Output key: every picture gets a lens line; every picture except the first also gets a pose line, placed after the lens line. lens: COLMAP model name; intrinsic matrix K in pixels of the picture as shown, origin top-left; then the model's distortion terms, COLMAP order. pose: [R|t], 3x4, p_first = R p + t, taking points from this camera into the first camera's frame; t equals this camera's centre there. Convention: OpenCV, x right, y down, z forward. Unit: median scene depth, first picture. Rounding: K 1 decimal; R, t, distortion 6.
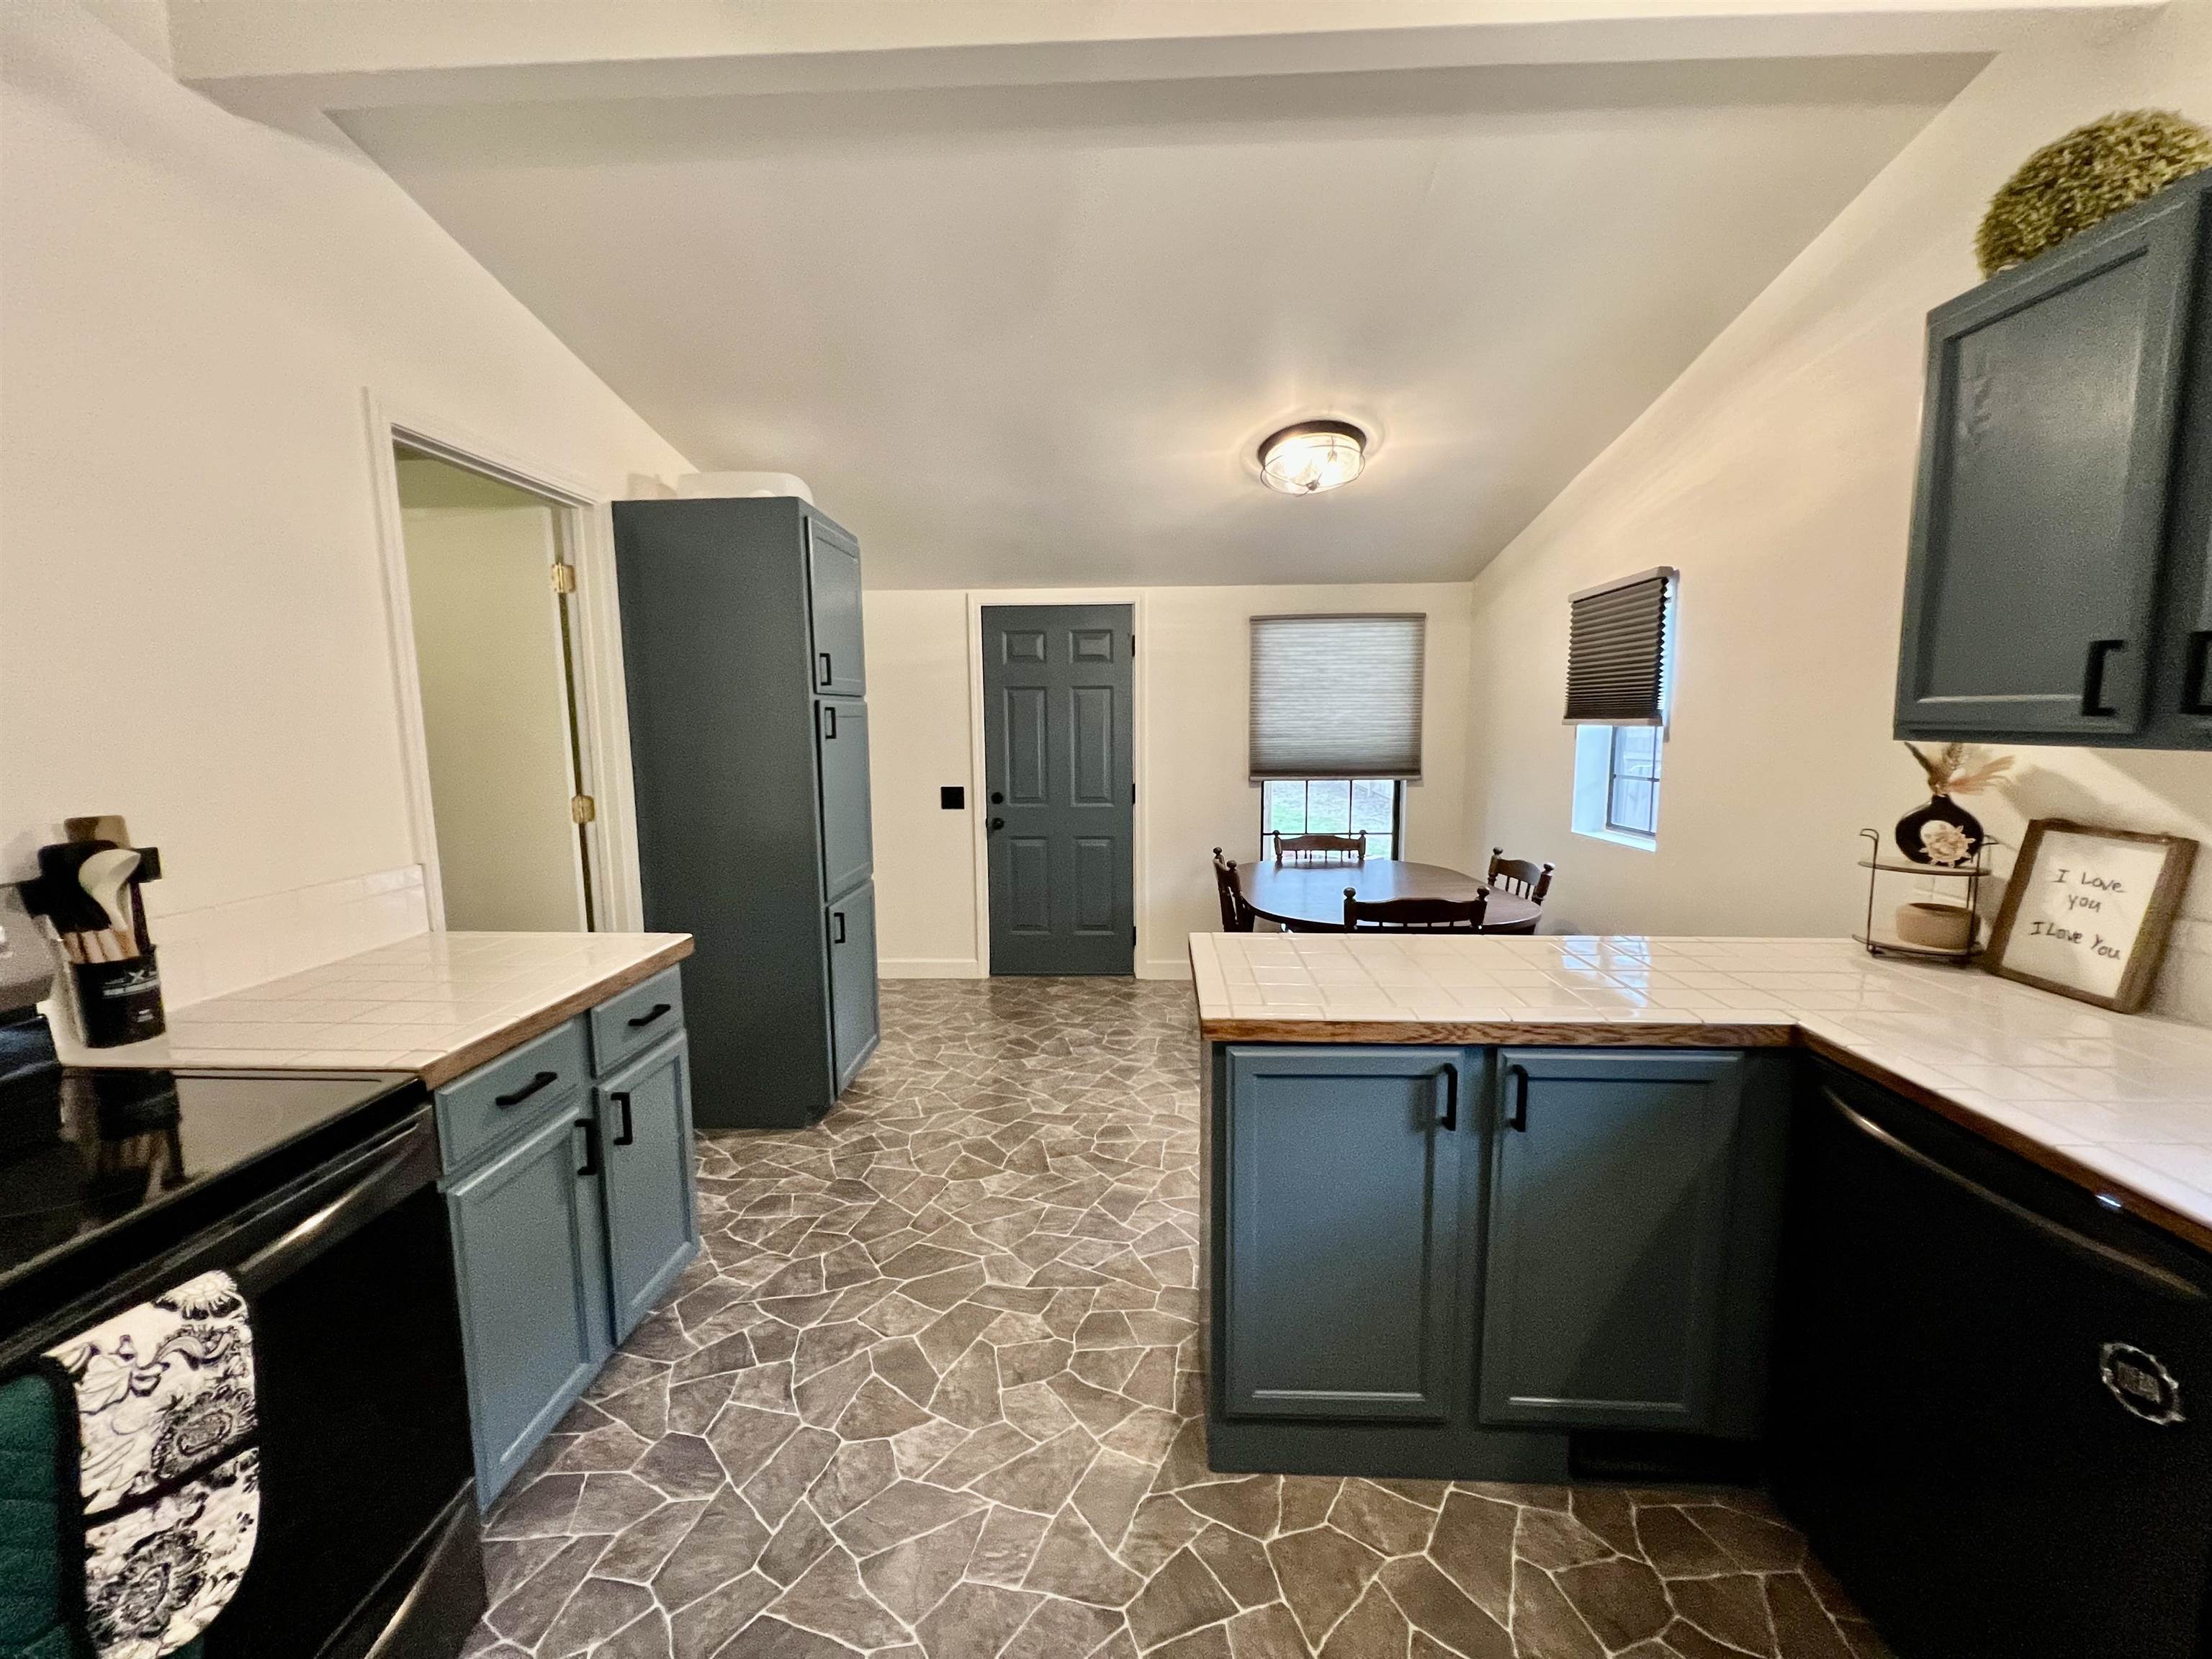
lens RADIAL K [[881.3, 0, 1100.5], [0, 881.3, 822.4], [0, 0, 1]] dist [-0.001300, 0.000312]
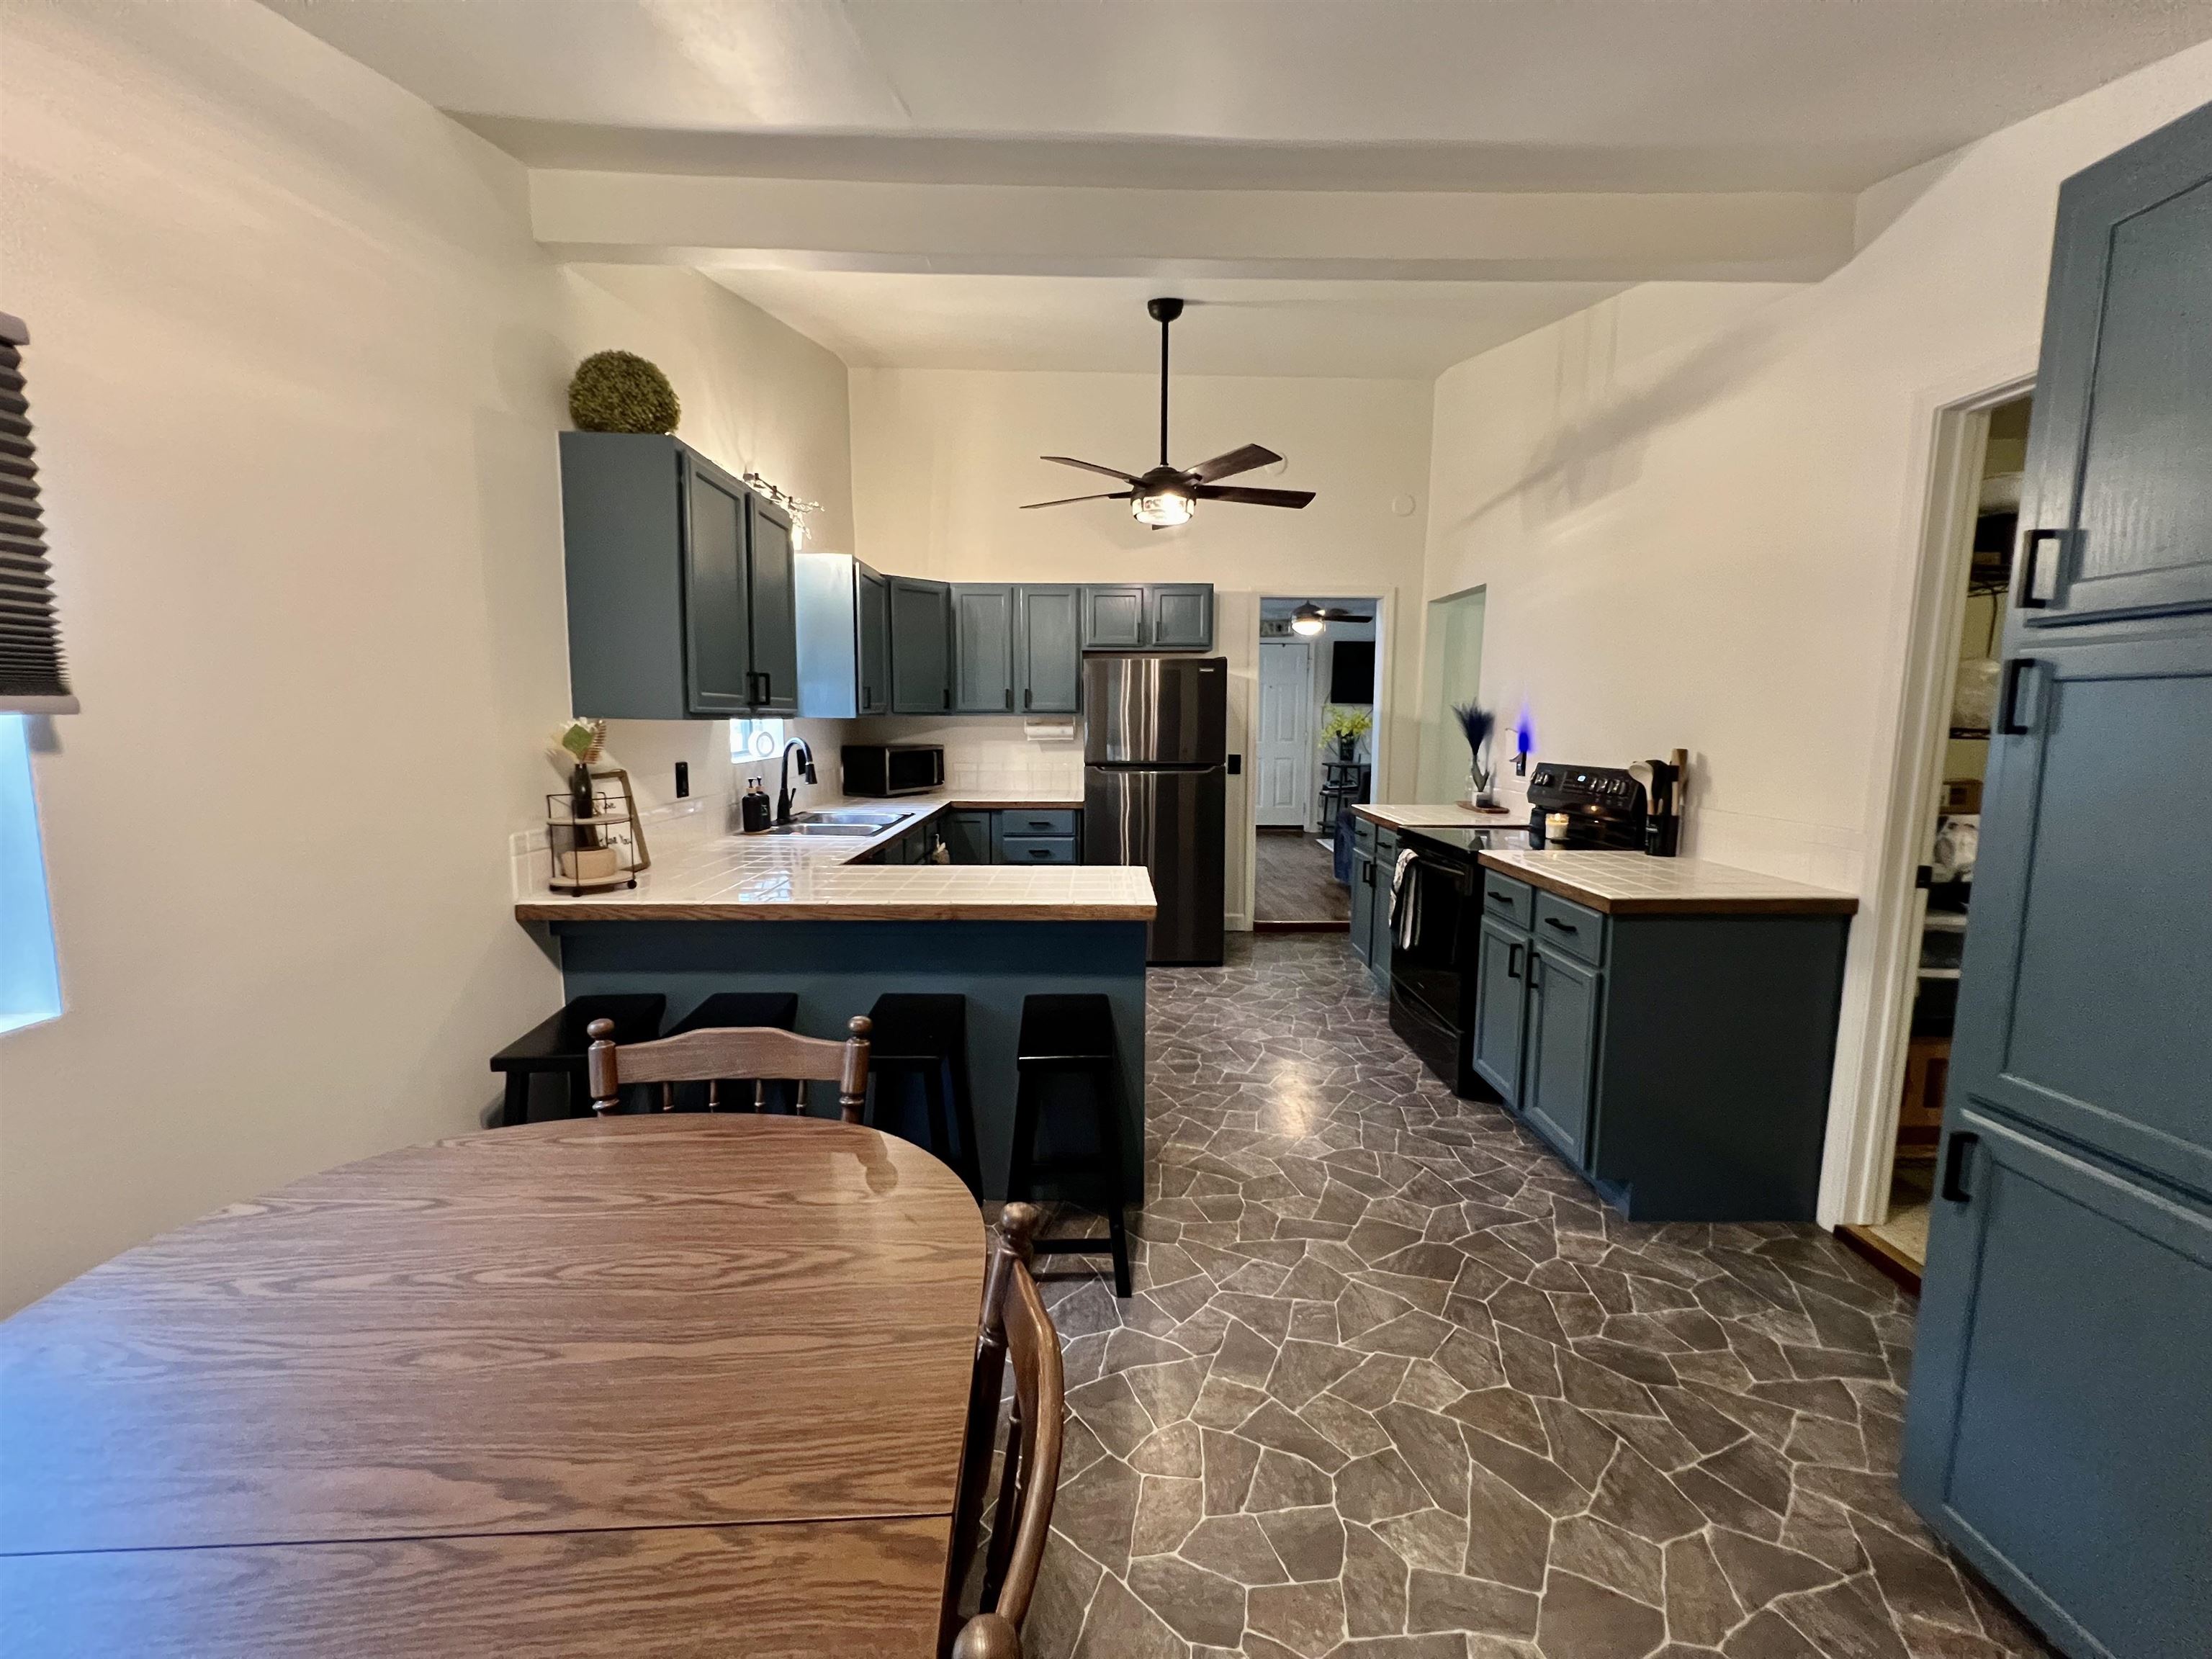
lens RADIAL K [[881.3, 0, 1100.5], [0, 881.3, 822.4], [0, 0, 1]] dist [-0.001300, 0.000312]
pose [[-0.998657, 0.012112, -0.050373, 0.251380], [-0.000100, 0.971834, 0.235666, -0.250481], [0.051808, 0.235355, -0.970528, 2.285337]]
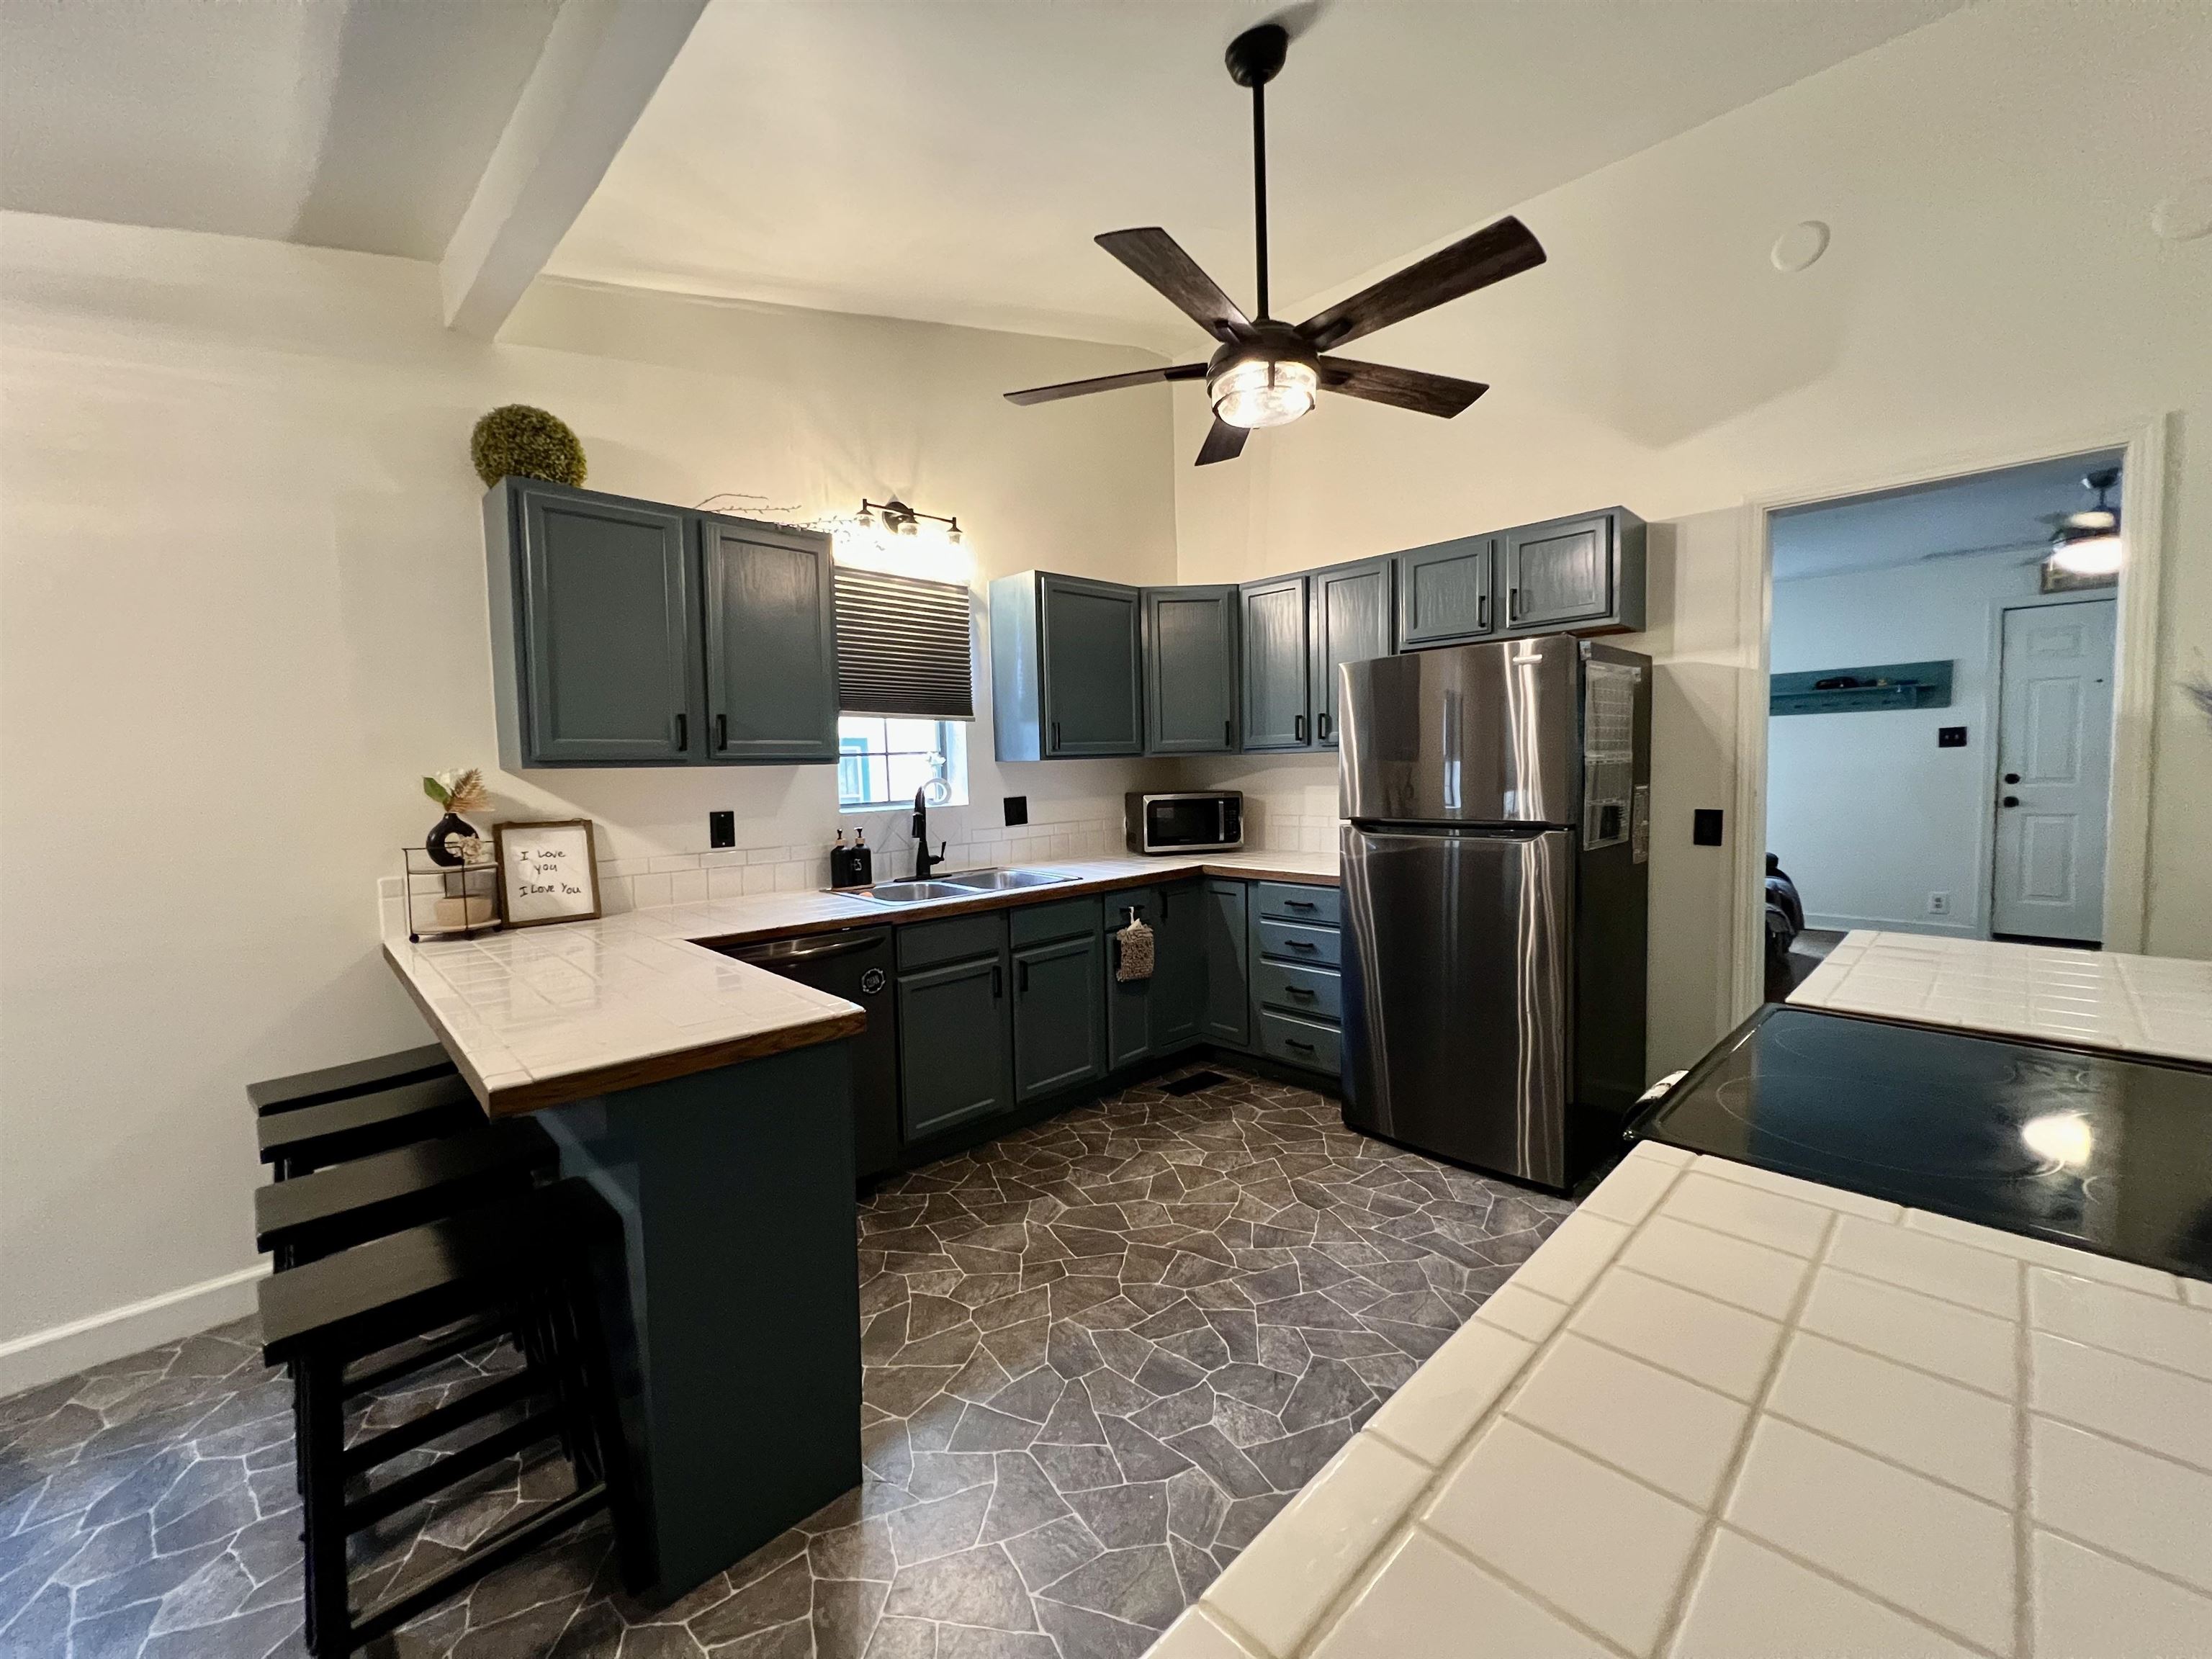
lens RADIAL K [[881.3, 0, 1100.5], [0, 881.3, 822.4], [0, 0, 1]] dist [-0.001300, 0.000312]
pose [[-0.726029, -0.018705, 0.687410, -0.671576], [0.109070, 0.983844, 0.141969, -0.098717], [-0.678959, 0.178050, -0.712259, 1.264188]]
